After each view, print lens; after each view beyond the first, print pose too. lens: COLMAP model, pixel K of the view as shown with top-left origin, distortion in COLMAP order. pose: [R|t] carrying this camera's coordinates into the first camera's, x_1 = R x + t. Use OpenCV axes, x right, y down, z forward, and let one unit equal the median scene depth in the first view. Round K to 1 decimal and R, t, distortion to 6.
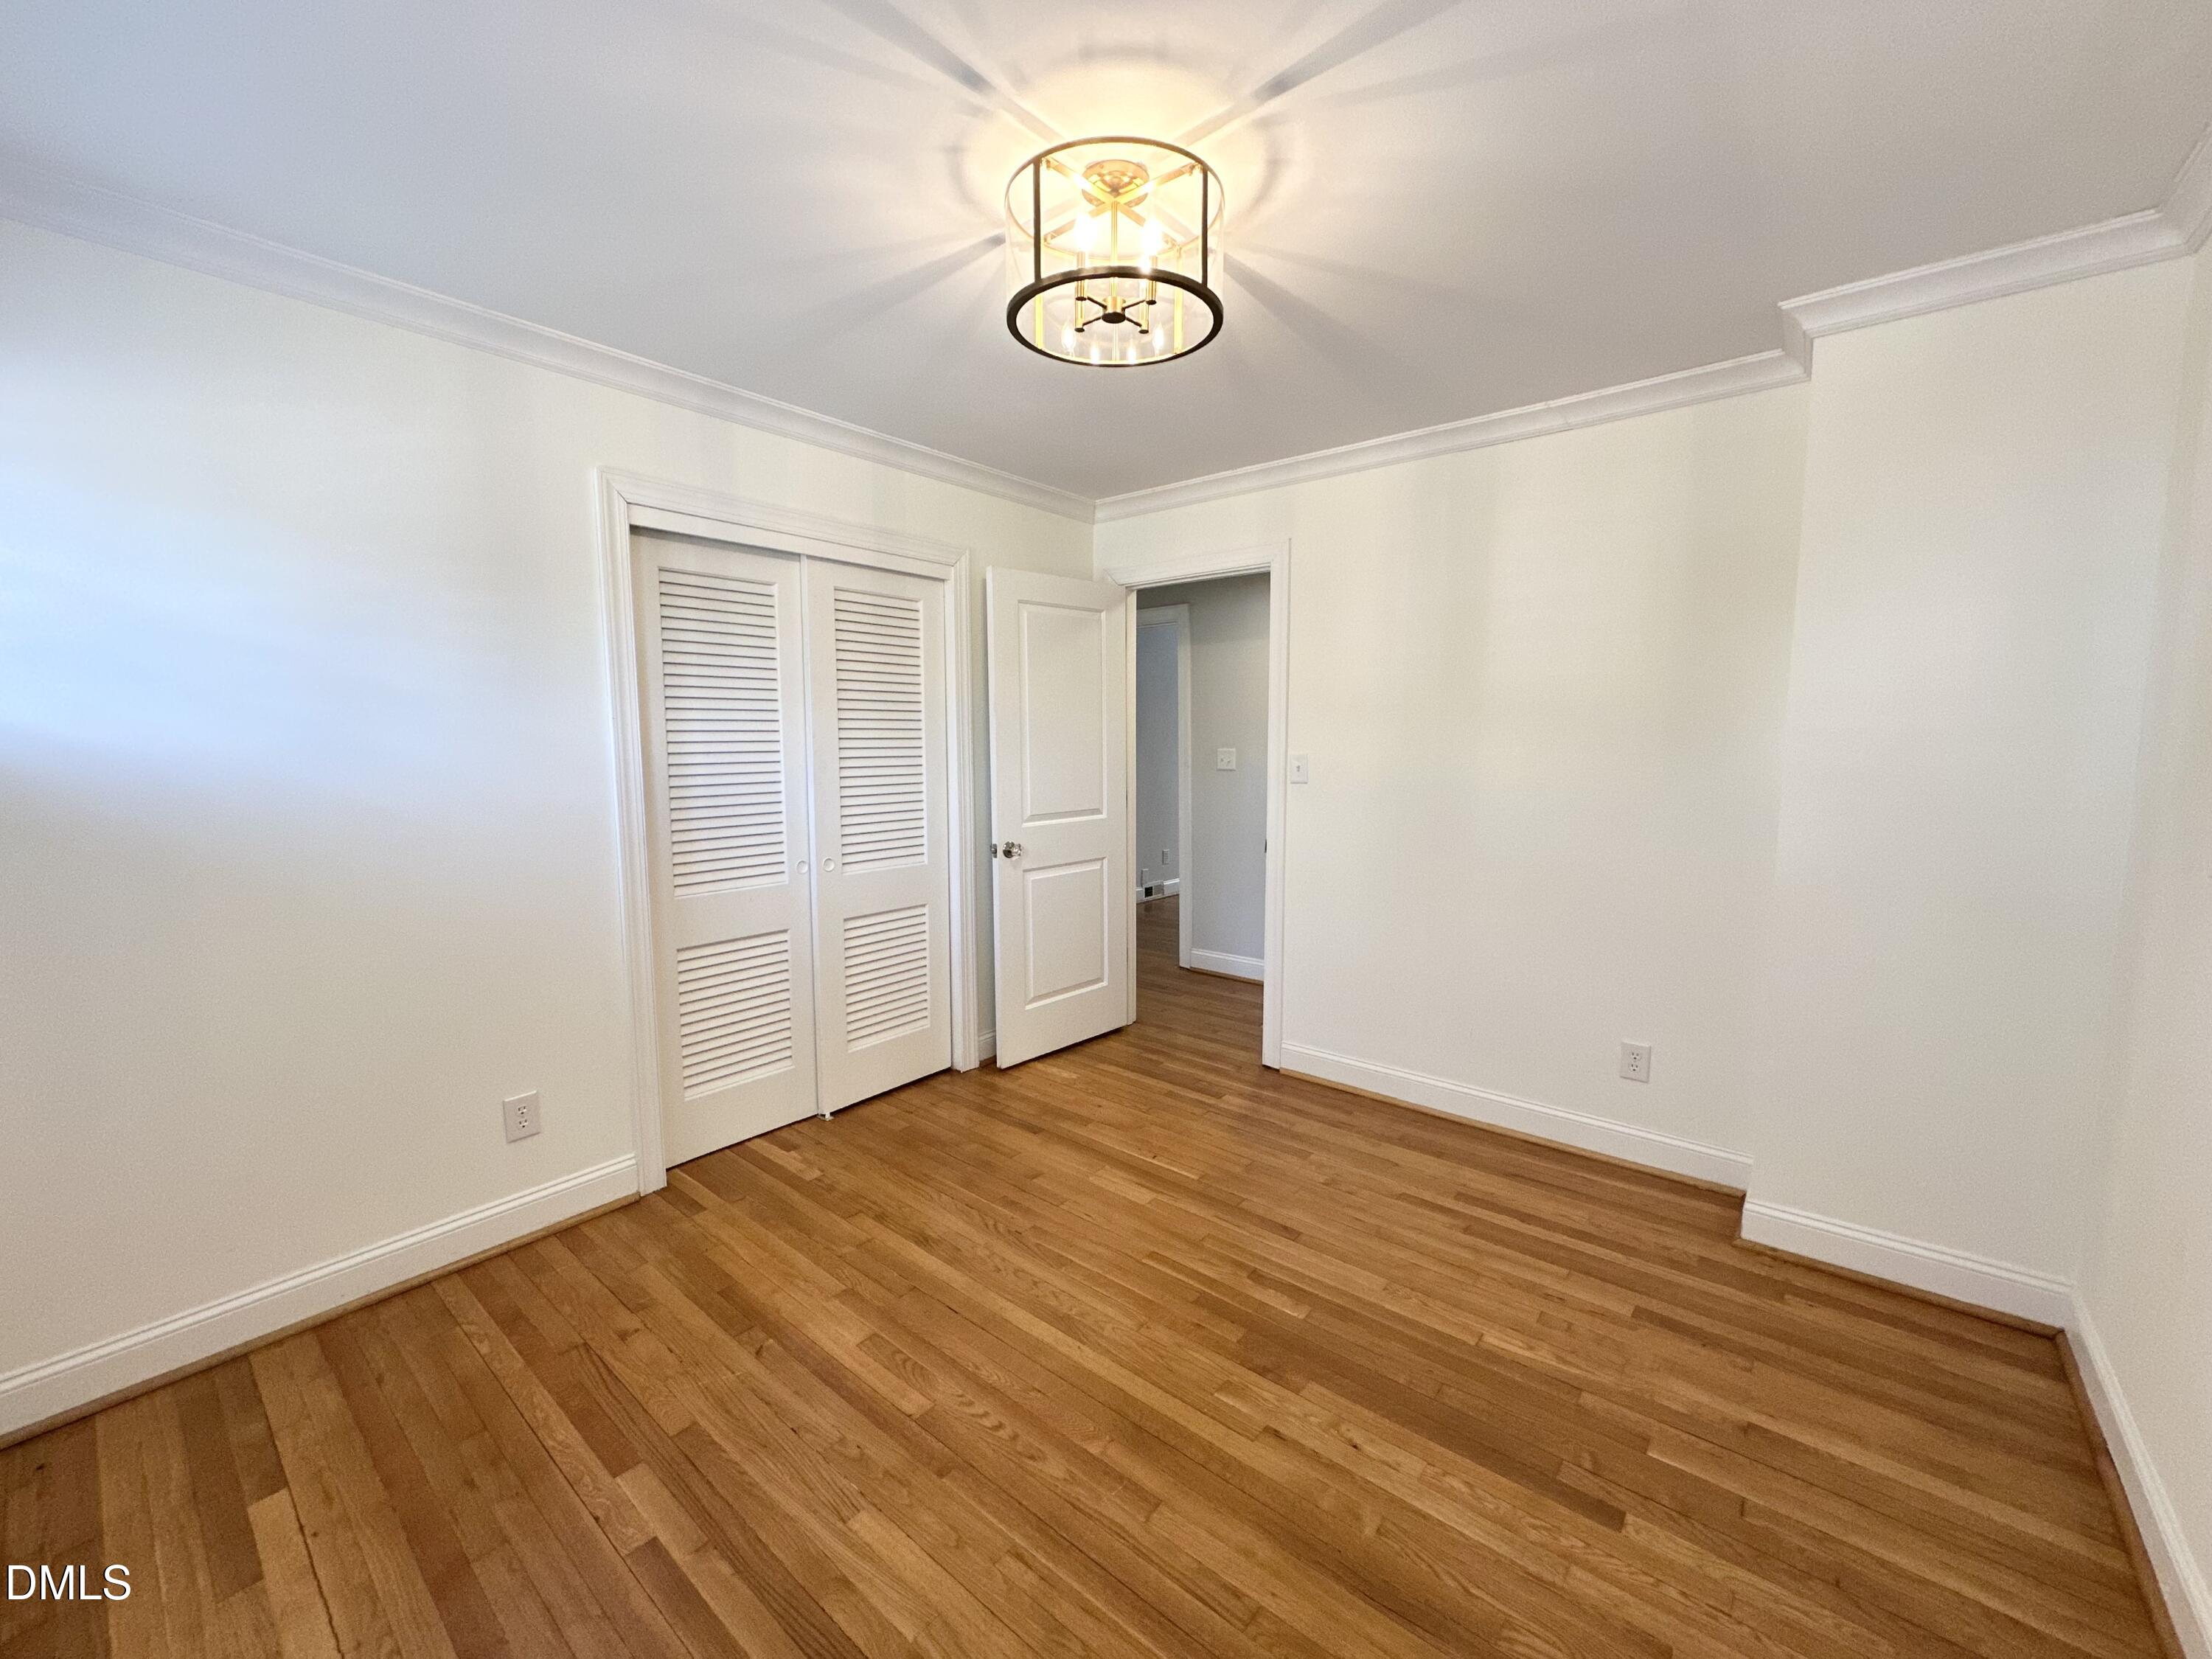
lens RADIAL K [[884.7, 0, 1104.1], [0, 884.7, 826.5], [0, 0, 1]] dist [-0.002117, 0.000606]
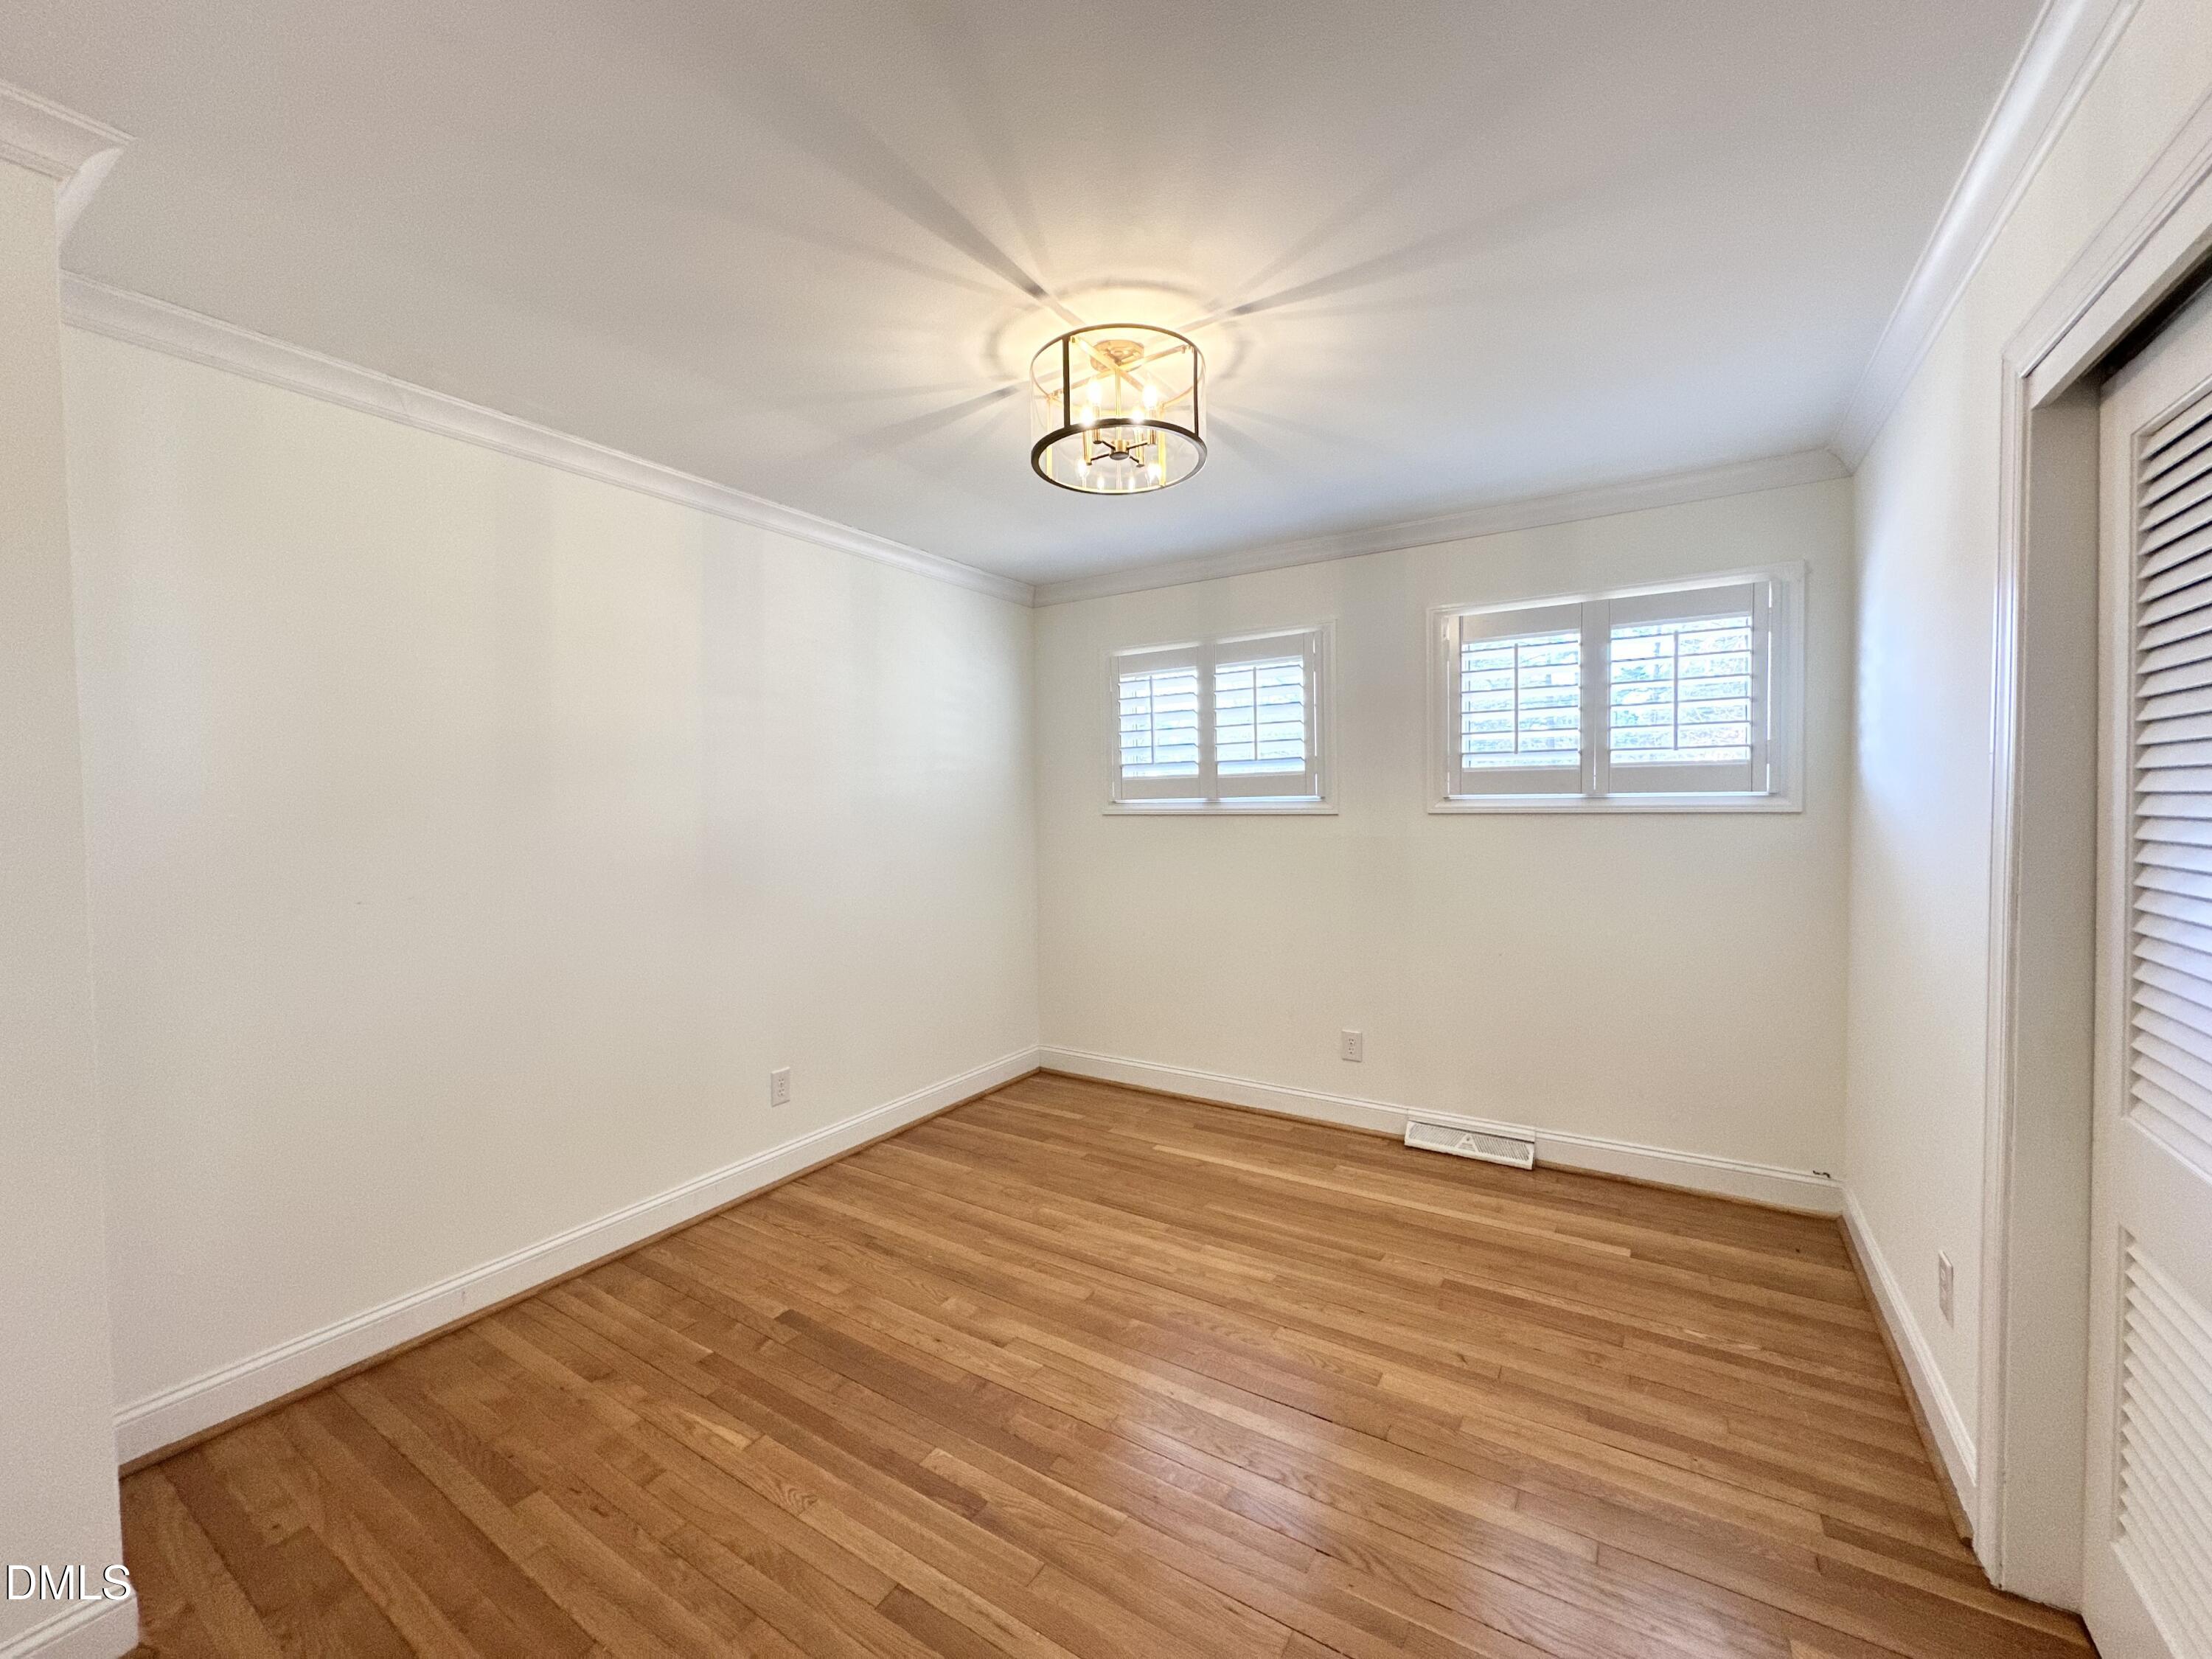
lens RADIAL K [[884.7, 0, 1104.1], [0, 884.7, 826.5], [0, 0, 1]] dist [-0.002117, 0.000606]
pose [[-0.991892, 0.018312, -0.125759, 0.175957], [0.001682, 0.991369, 0.131091, -0.202219], [0.127074, 0.129816, -0.983362, 2.030680]]
